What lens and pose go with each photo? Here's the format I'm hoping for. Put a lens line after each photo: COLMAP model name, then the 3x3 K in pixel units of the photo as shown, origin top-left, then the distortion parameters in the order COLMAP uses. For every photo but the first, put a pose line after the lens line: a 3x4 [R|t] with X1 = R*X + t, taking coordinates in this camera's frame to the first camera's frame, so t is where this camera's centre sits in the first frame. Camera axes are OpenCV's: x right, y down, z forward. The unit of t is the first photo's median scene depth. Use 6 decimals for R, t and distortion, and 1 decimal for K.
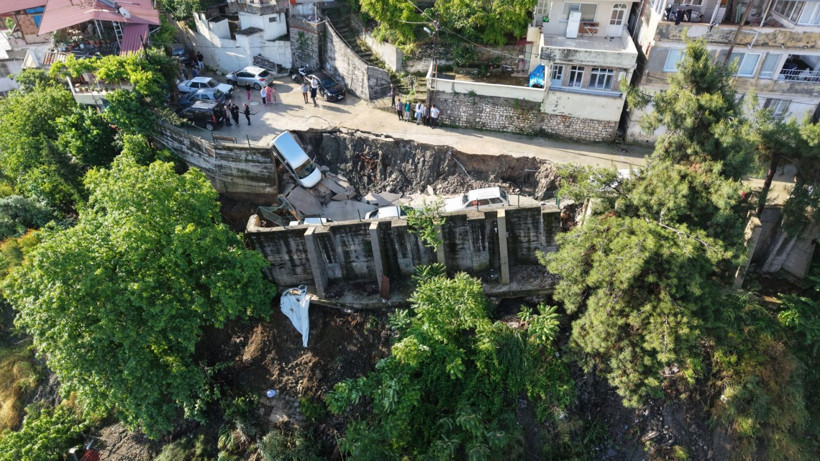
lens RADIAL K [[527.3, 0, 410.0], [0, 527.3, 230.5], [0, 0, 1]] dist [0.026737, -0.002586]
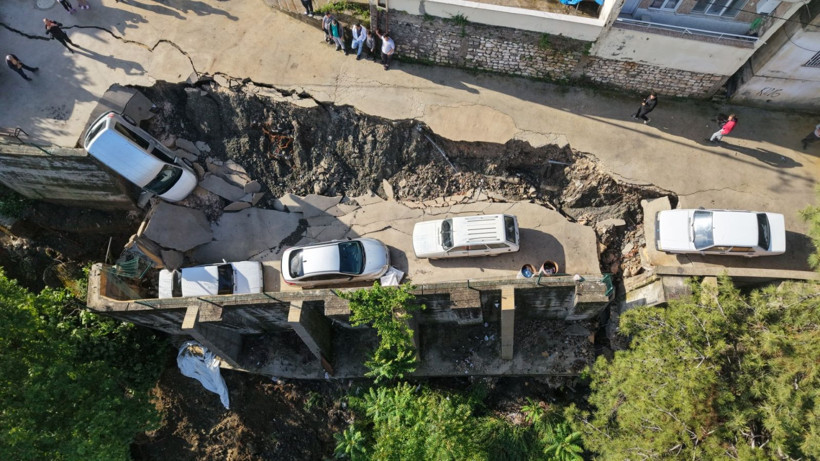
lens RADIAL K [[547.6, 0, 410.0], [0, 547.6, 230.5], [0, 0, 1]] dist [-0.003958, -0.002130]
pose [[0.997508, -0.058838, 0.038932, 0.037552], [0.029430, 0.848532, 0.528324, -0.368463], [-0.064121, -0.525862, 0.848149, 0.455039]]
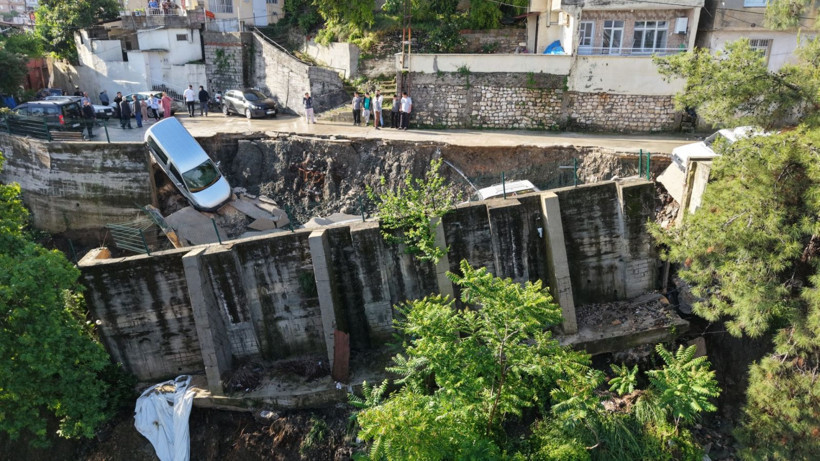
lens RADIAL K [[539.2, 0, 410.0], [0, 539.2, 230.5], [0, 0, 1]] dist [0.001841, -0.001615]
pose [[0.995319, -0.037200, 0.089199, -0.020862], [0.063919, 0.945645, -0.318856, 0.150310], [-0.072489, 0.323065, 0.943597, 0.422643]]
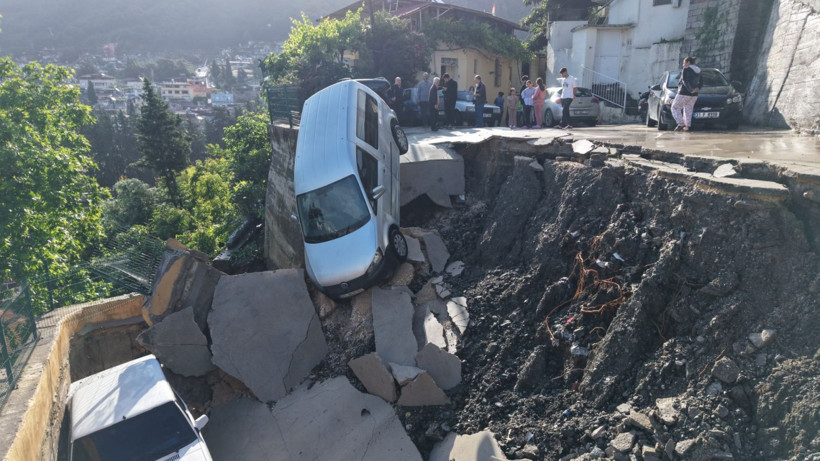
lens RADIAL K [[547.6, 0, 410.0], [0, 547.6, 230.5], [0, 0, 1]] dist [-0.003958, -0.002130]
pose [[0.520330, 0.179384, -0.834912, 0.044937], [-0.518340, 0.843329, -0.141845, -0.089932], [0.678661, 0.506575, 0.531791, 0.882899]]
